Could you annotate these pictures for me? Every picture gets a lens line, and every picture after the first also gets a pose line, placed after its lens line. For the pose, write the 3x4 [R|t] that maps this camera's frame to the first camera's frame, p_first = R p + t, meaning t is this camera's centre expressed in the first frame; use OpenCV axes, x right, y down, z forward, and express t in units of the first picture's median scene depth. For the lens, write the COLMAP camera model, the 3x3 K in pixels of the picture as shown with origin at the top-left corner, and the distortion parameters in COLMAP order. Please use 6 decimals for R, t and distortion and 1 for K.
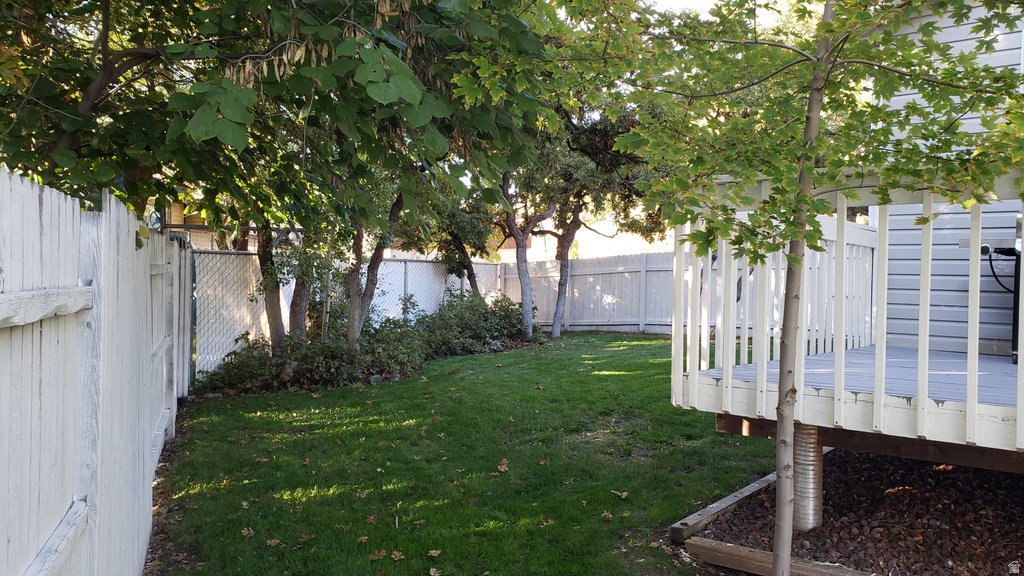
lens RADIAL K [[793.0, 0, 532.0], [0, 793.0, 287.3], [0, 0, 1]] dist [0.073414, -0.127565]
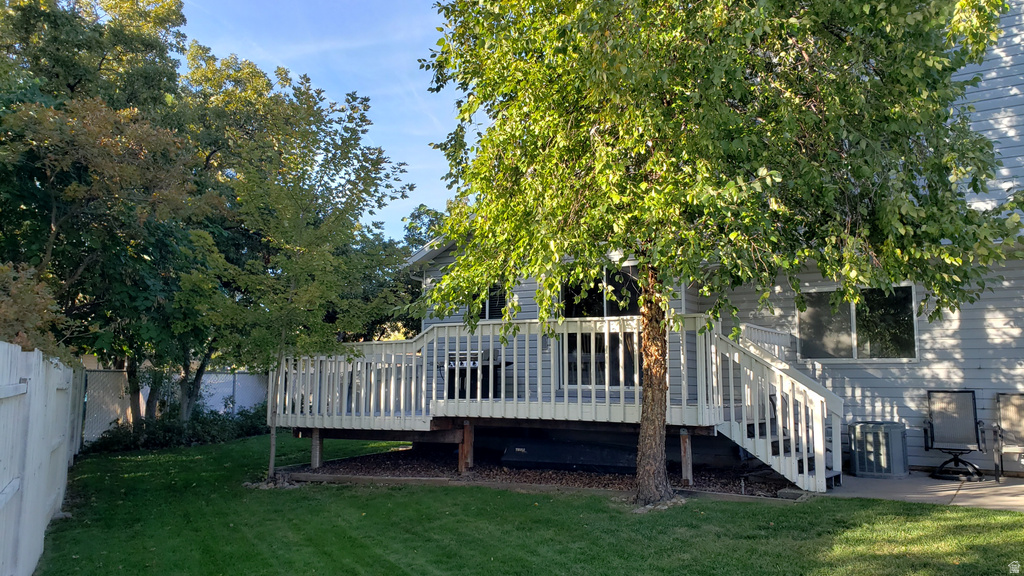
lens RADIAL K [[793.0, 0, 532.0], [0, 793.0, 287.3], [0, 0, 1]] dist [0.073414, -0.127565]
pose [[0.992956, 0.005922, 0.118337, 0.296203], [0.009812, 0.991210, -0.131935, 0.014191], [-0.118079, 0.132167, 0.984169, -0.766183]]
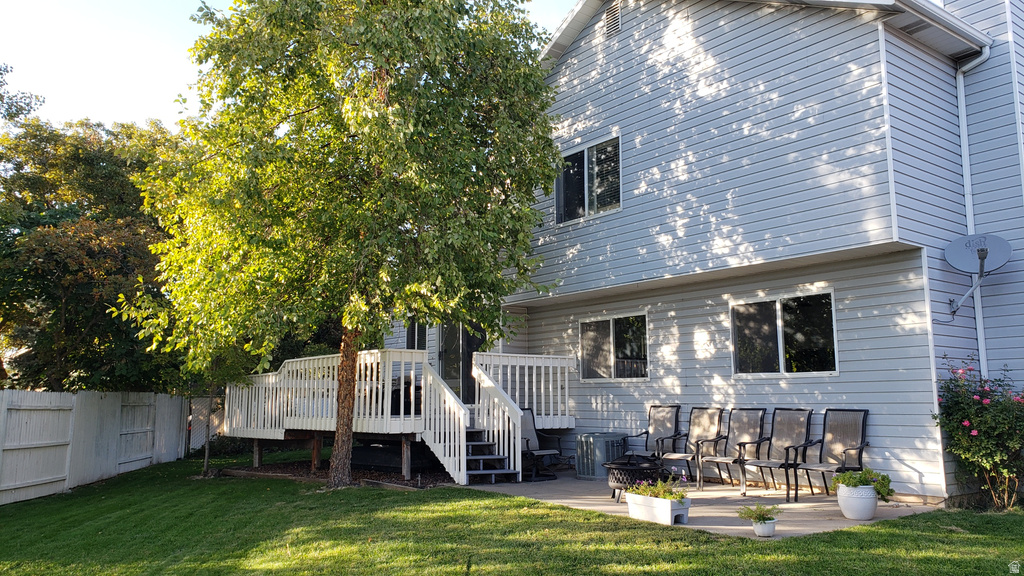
lens RADIAL K [[793.0, 0, 532.0], [0, 793.0, 287.3], [0, 0, 1]] dist [0.073414, -0.127565]
pose [[0.978570, -0.045356, -0.200857, 0.920400], [0.012767, 0.986927, -0.160664, 0.028011], [0.205518, 0.154657, 0.966356, -0.967807]]
